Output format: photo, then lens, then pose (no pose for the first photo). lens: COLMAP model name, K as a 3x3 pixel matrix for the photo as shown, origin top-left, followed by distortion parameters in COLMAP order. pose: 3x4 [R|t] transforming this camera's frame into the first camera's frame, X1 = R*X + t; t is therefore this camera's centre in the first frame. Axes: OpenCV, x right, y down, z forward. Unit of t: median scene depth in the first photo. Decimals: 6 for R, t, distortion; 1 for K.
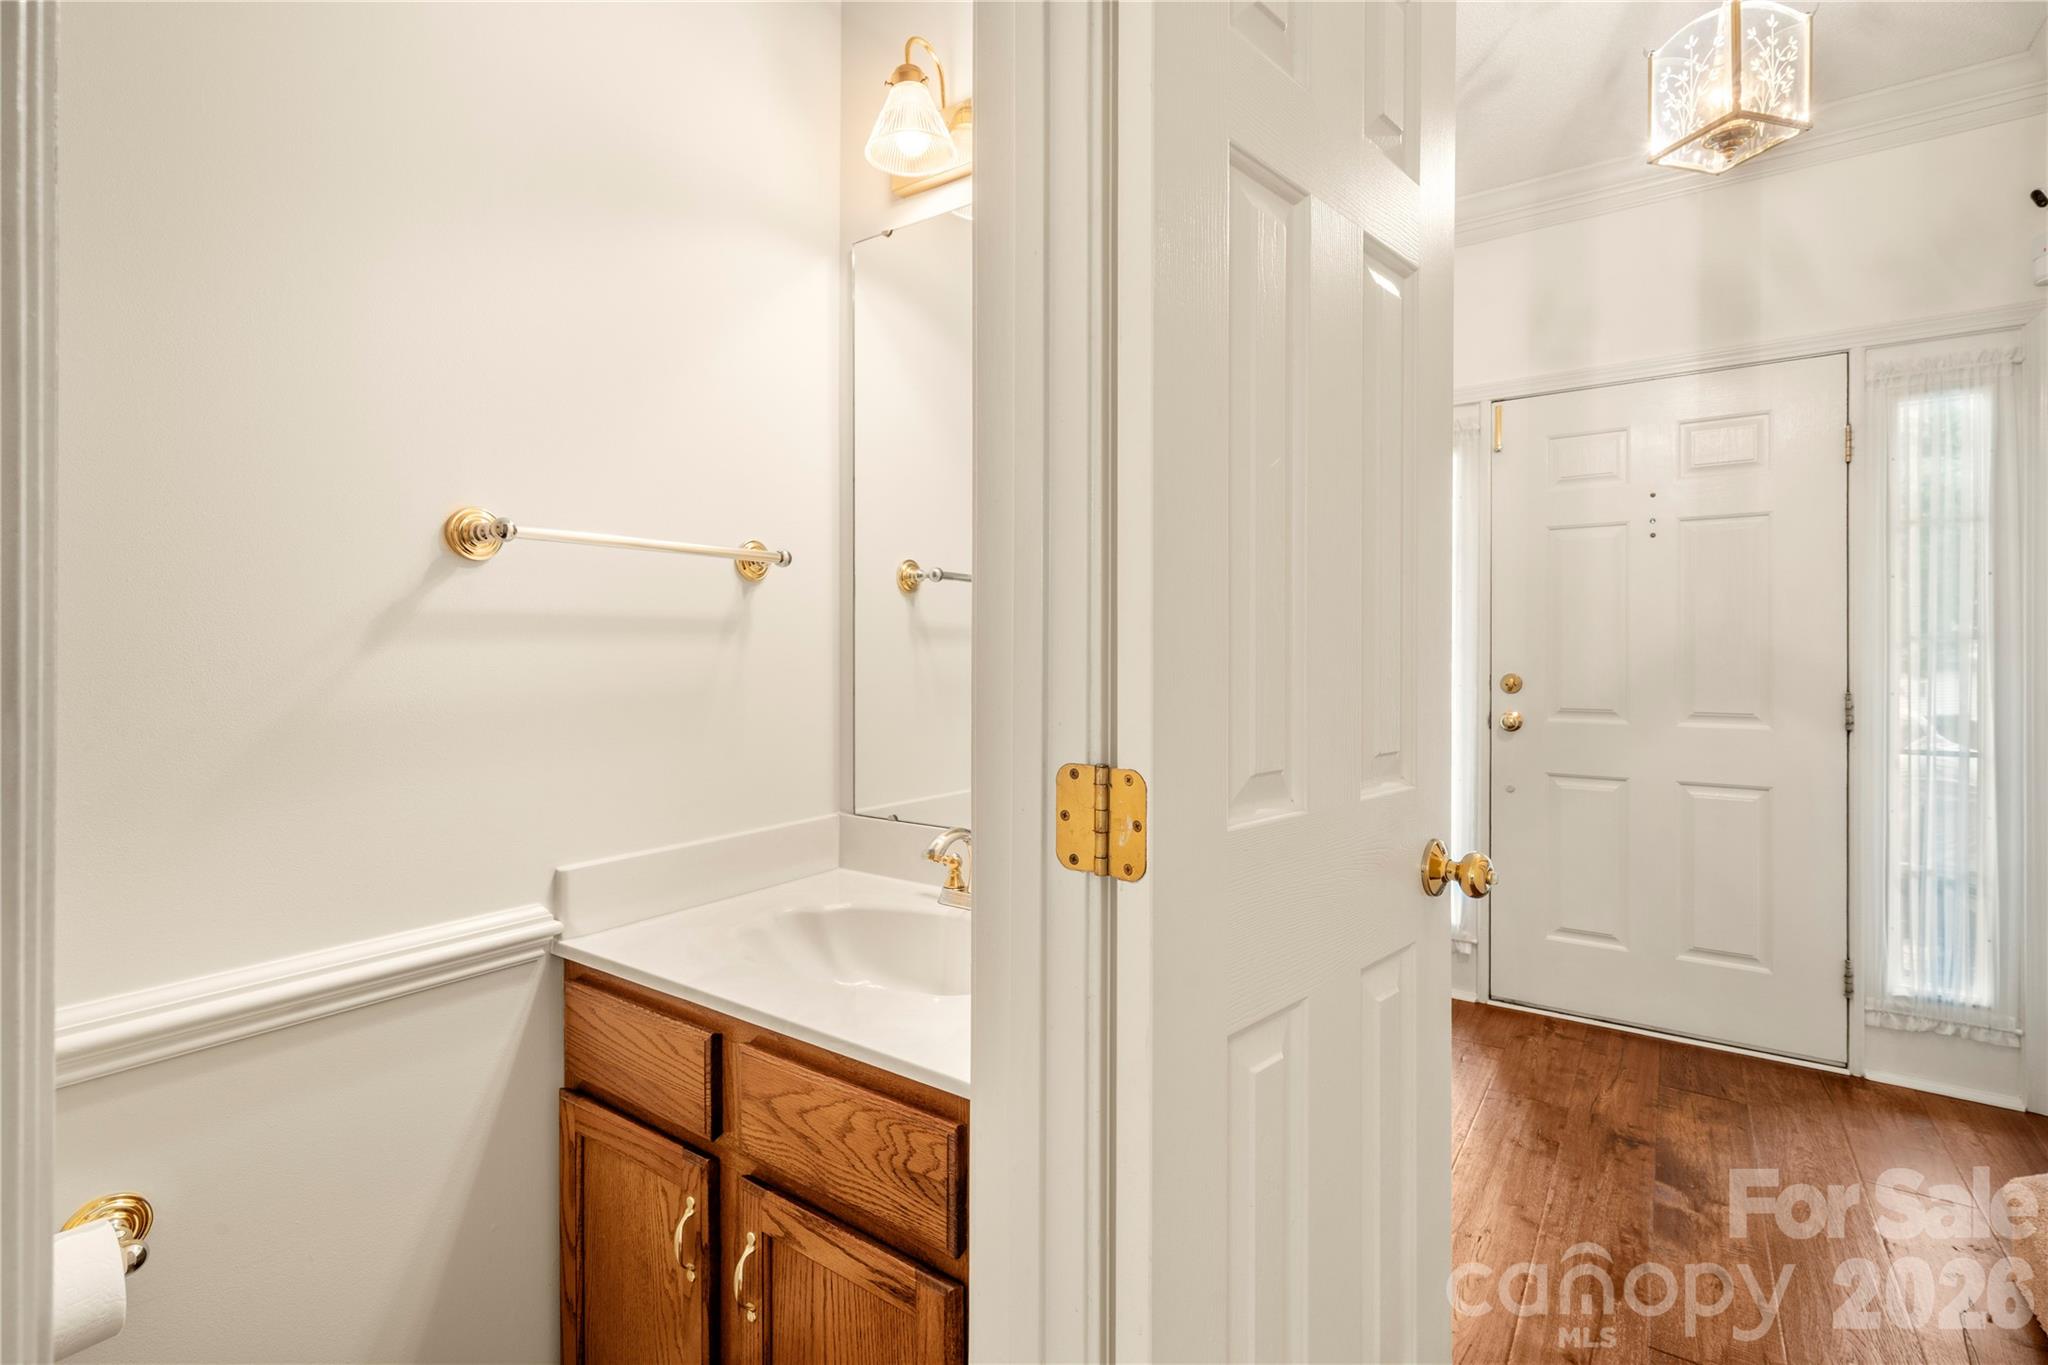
lens RADIAL K [[935.2, 0, 1018.3], [0, 935.2, 655.7], [0, 0, 1]] dist [0.002525, -0.000213]
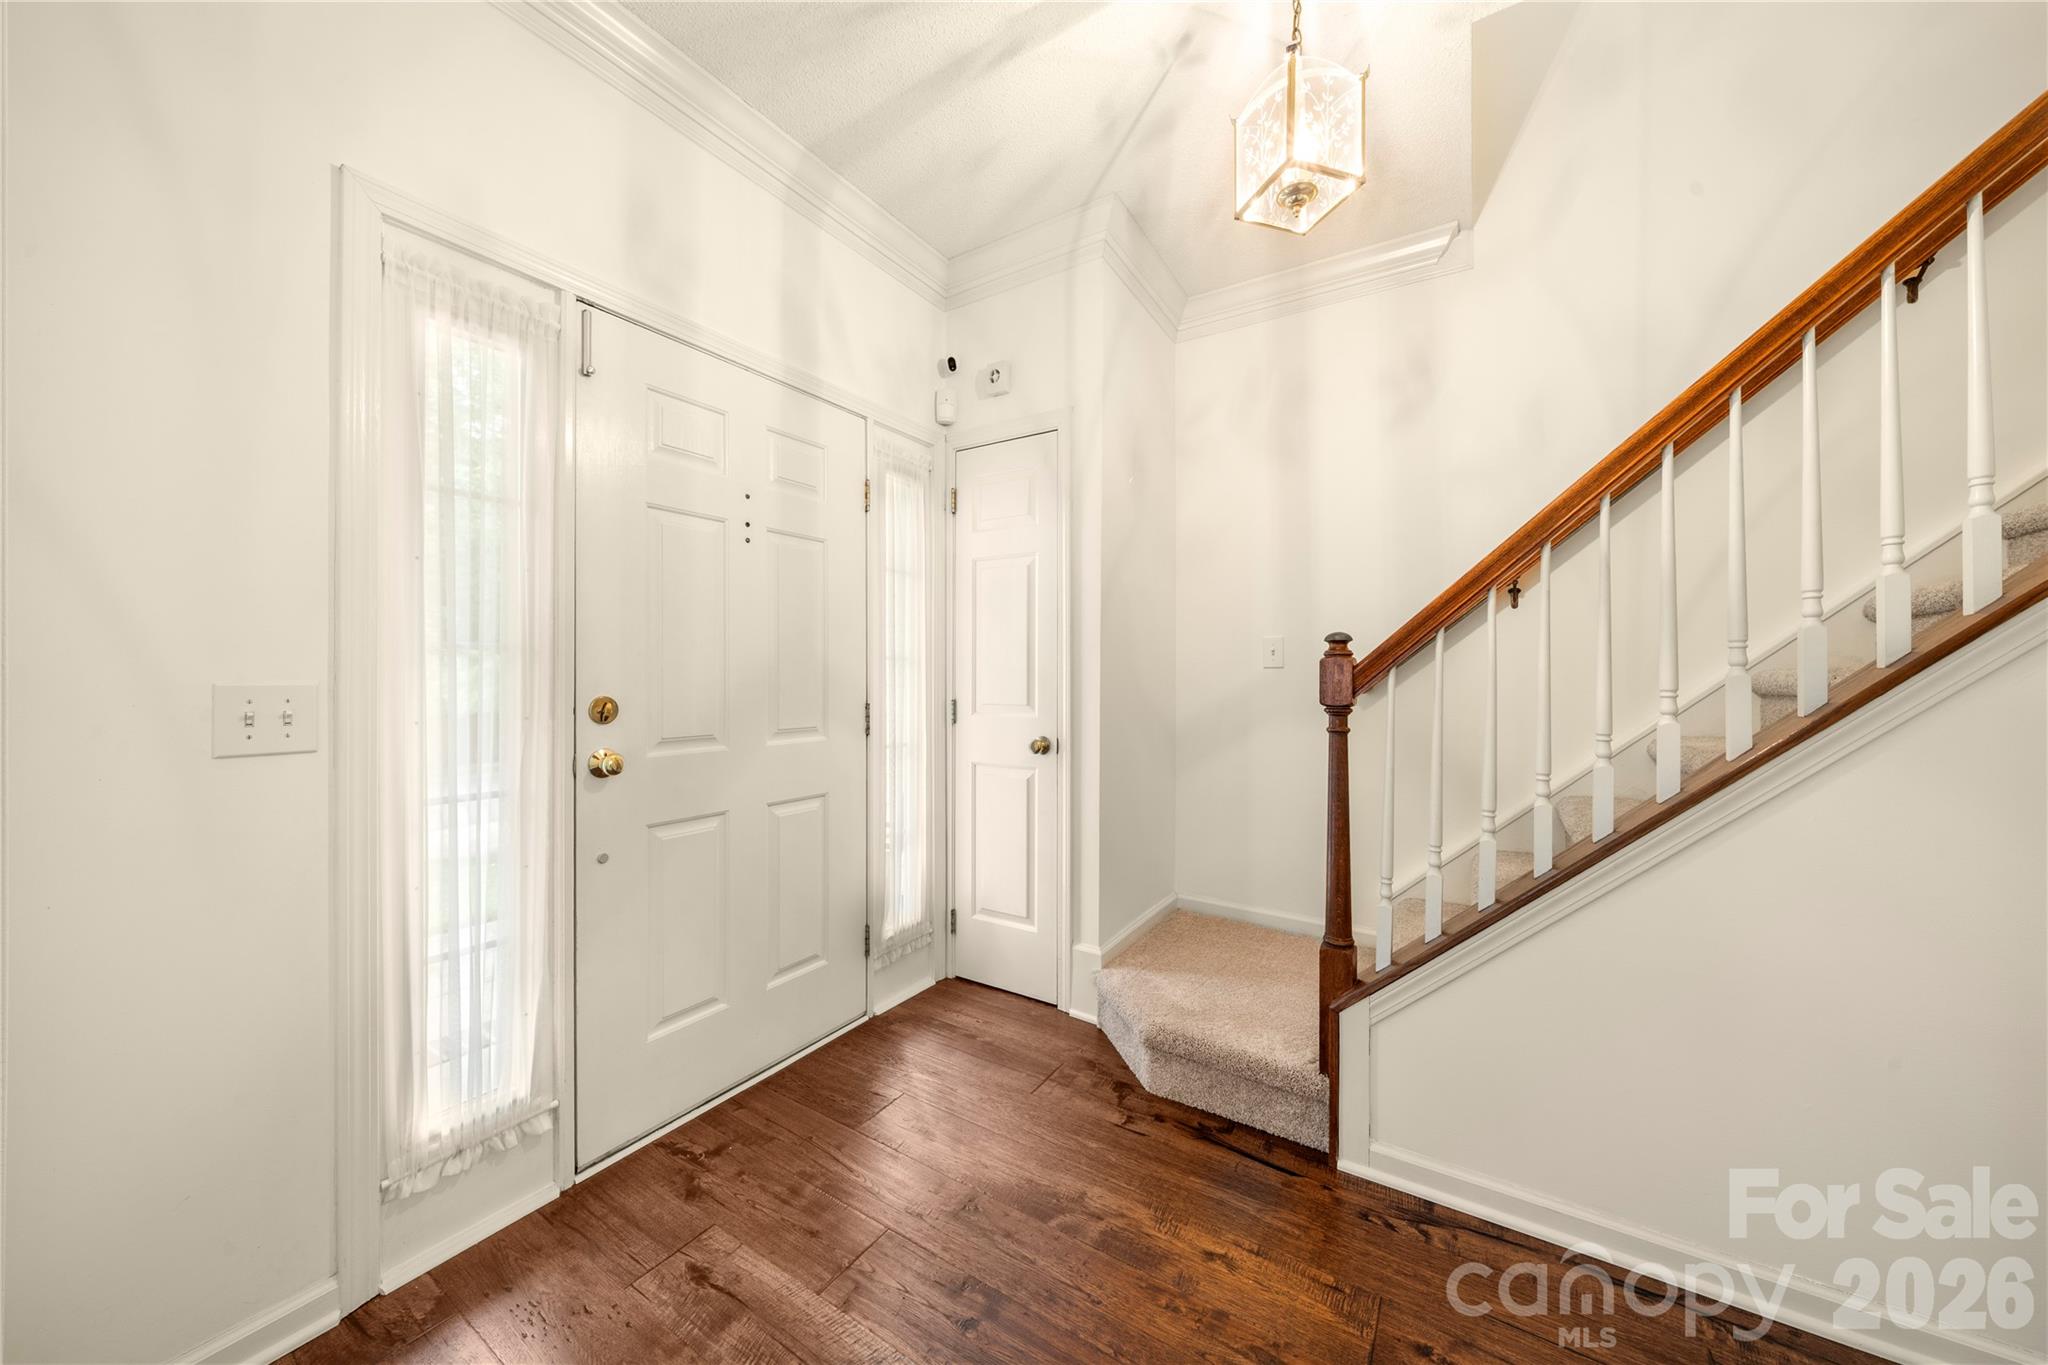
lens RADIAL K [[696.7, 0, 1018.2], [0, 696.7, 679.0], [0, 0, 1]] dist [-0.004744, -0.000124]
pose [[-0.036203, -0.003080, 0.999340, -0.013870], [0.002805, 0.999991, 0.003184, 0.006221], [-0.999341, 0.002919, -0.036194, 0.814324]]
